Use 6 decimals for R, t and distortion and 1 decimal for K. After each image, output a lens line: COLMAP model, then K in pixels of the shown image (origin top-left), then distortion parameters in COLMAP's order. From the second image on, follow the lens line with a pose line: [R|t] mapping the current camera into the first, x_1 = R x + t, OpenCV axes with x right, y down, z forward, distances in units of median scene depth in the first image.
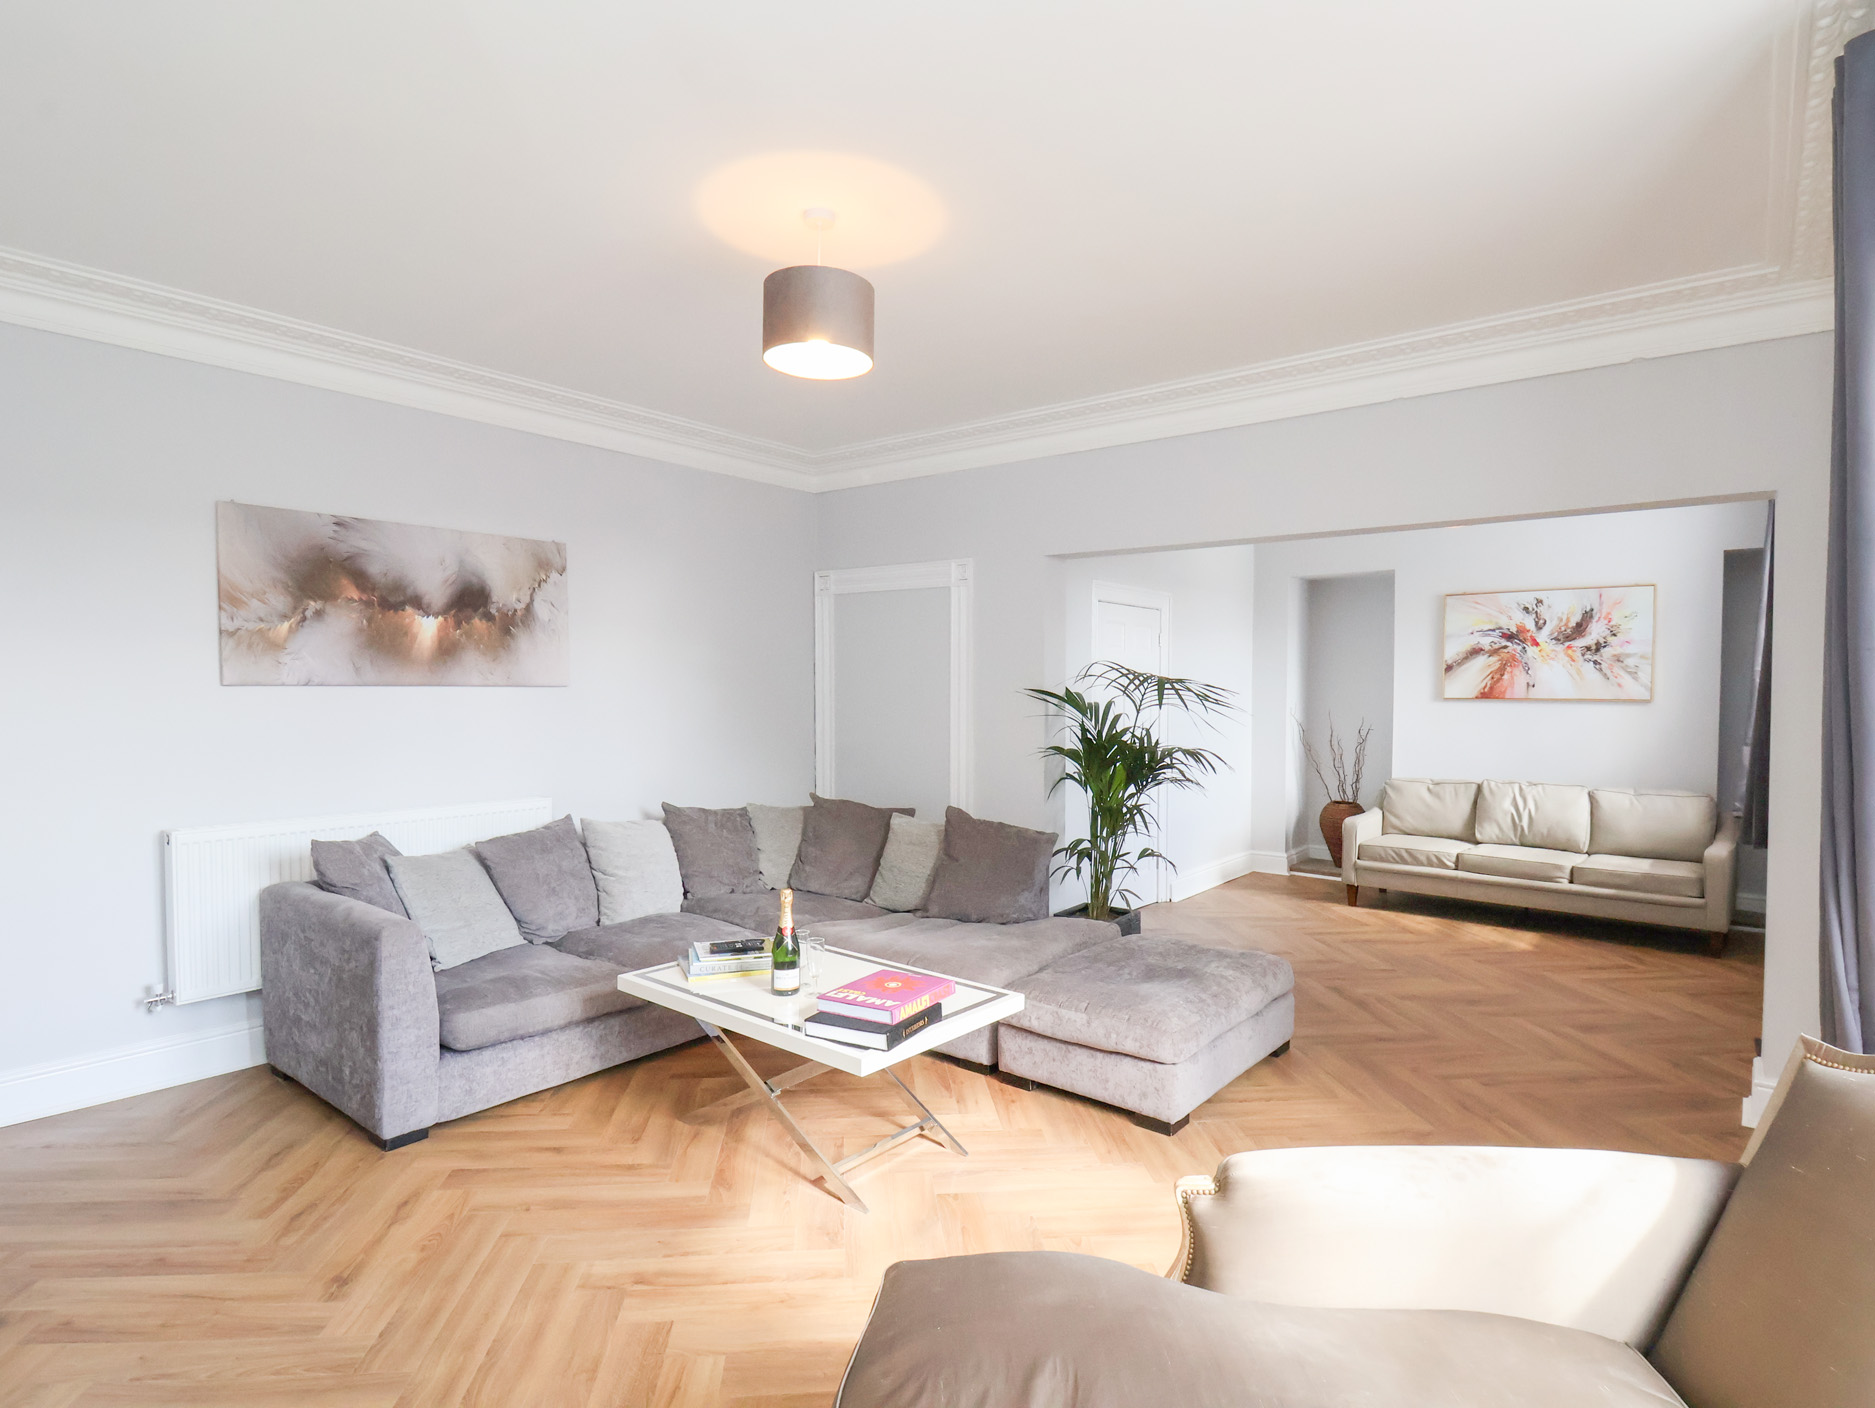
lens RADIAL K [[984.3, 0, 936.2], [0, 984.3, 709.0], [0, 0, 1]] dist [-0.001612, -0.005246]
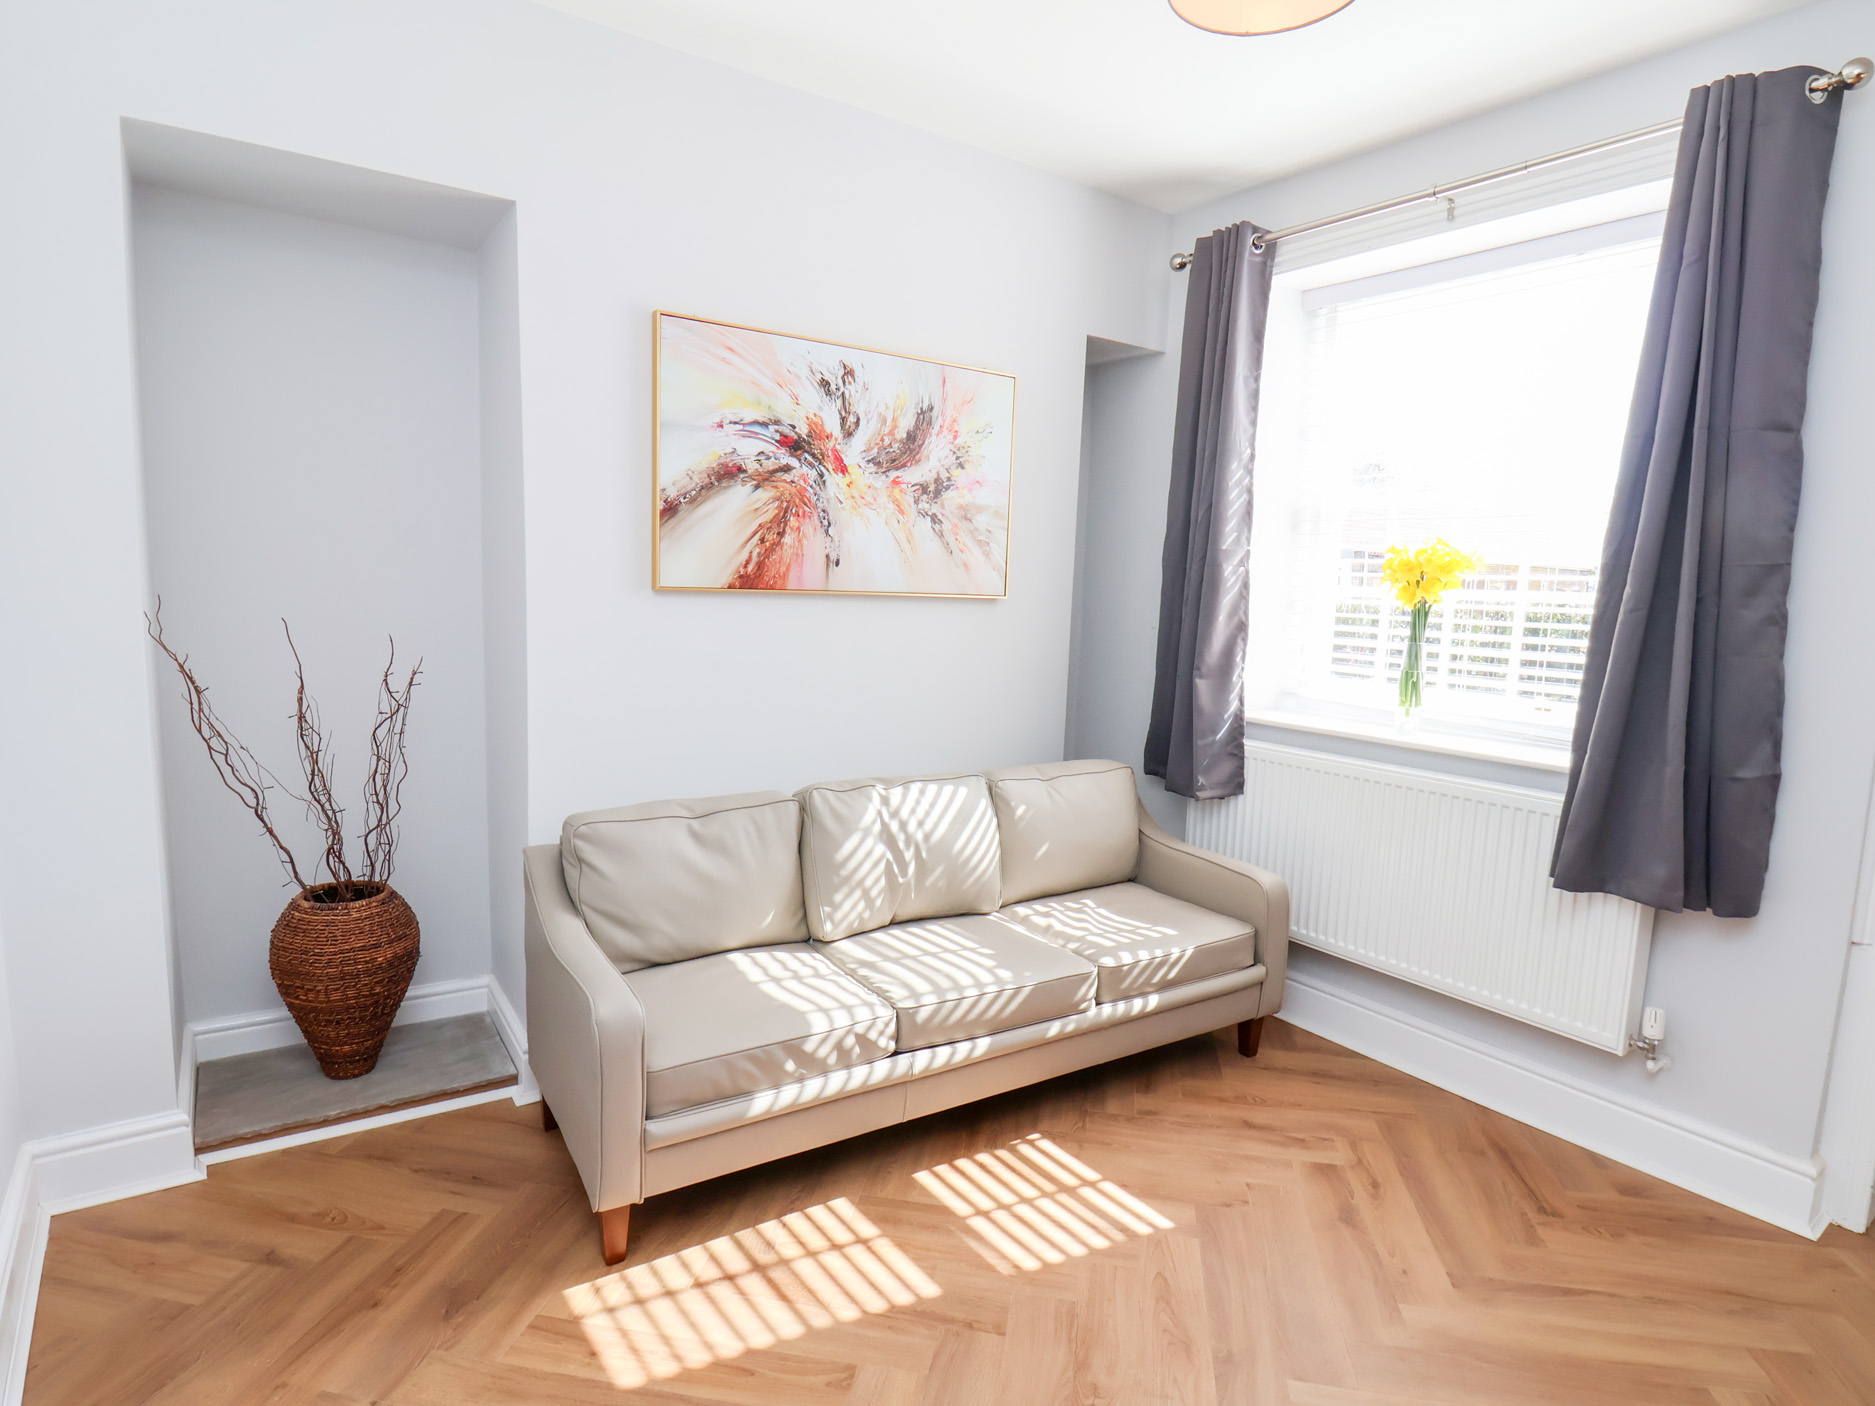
lens RADIAL K [[1008.0, 0, 923.3], [0, 1008.0, 711.8], [0, 0, 1]] dist [0.002986, 0.000119]
pose [[0.281059, -0.112171, 0.953113, 0.169554], [-0.006306, 0.992908, 0.118714, -0.010745], [-0.959670, -0.039376, 0.278358, 0.837651]]
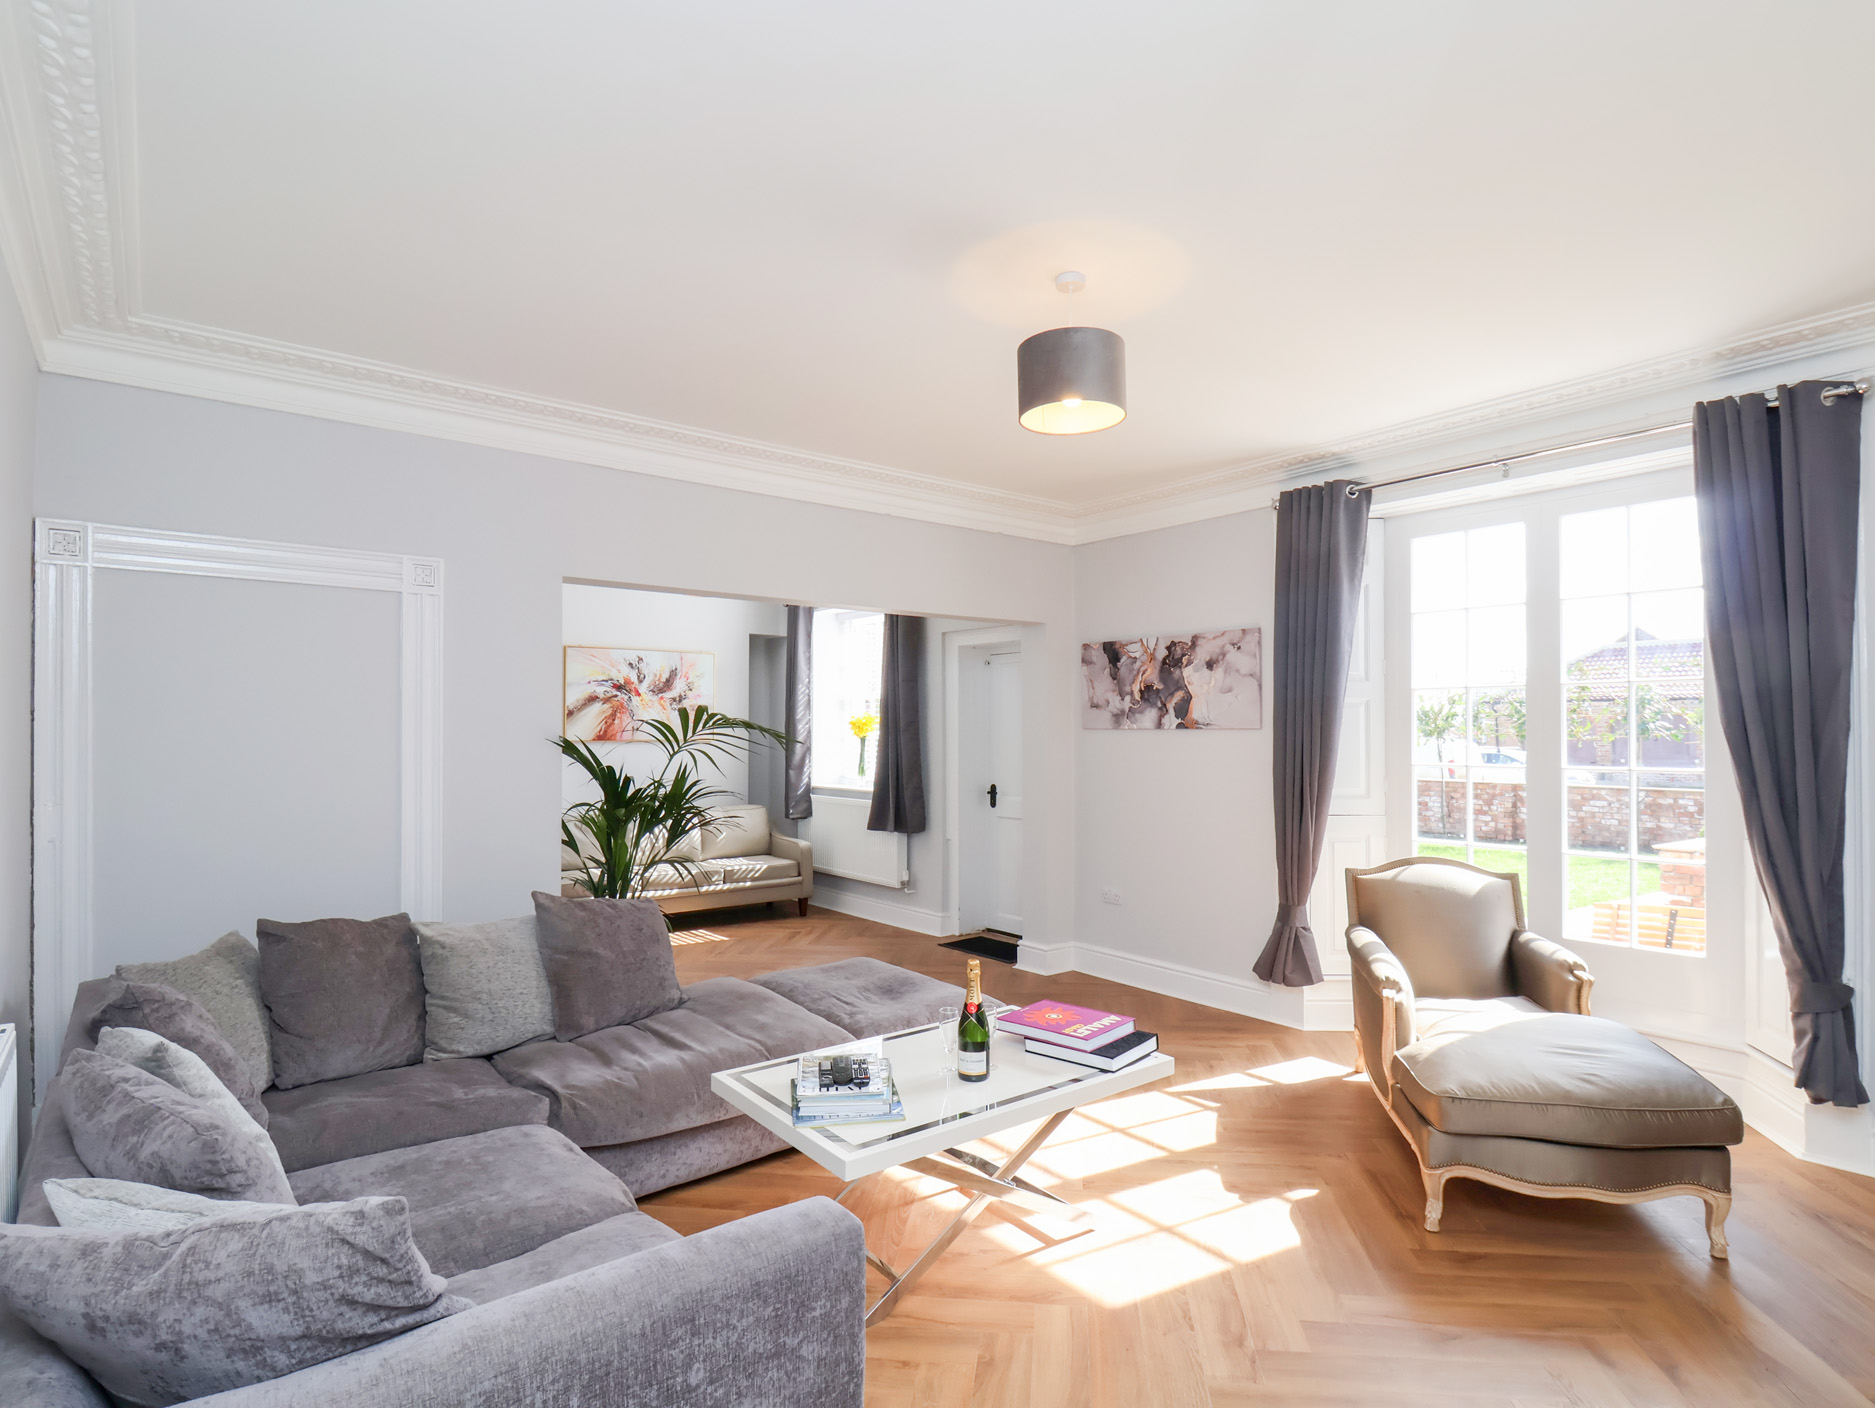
lens RADIAL K [[984.3, 0, 942.5], [0, 984.3, 719.5], [0, 0, 1]] dist [-0.001612, -0.005246]
pose [[0.212581, 0.005668, 0.977127, -0.483765], [0.025677, 0.999605, -0.011385, -0.012637], [-0.976806, 0.027510, 0.212351, 0.388493]]
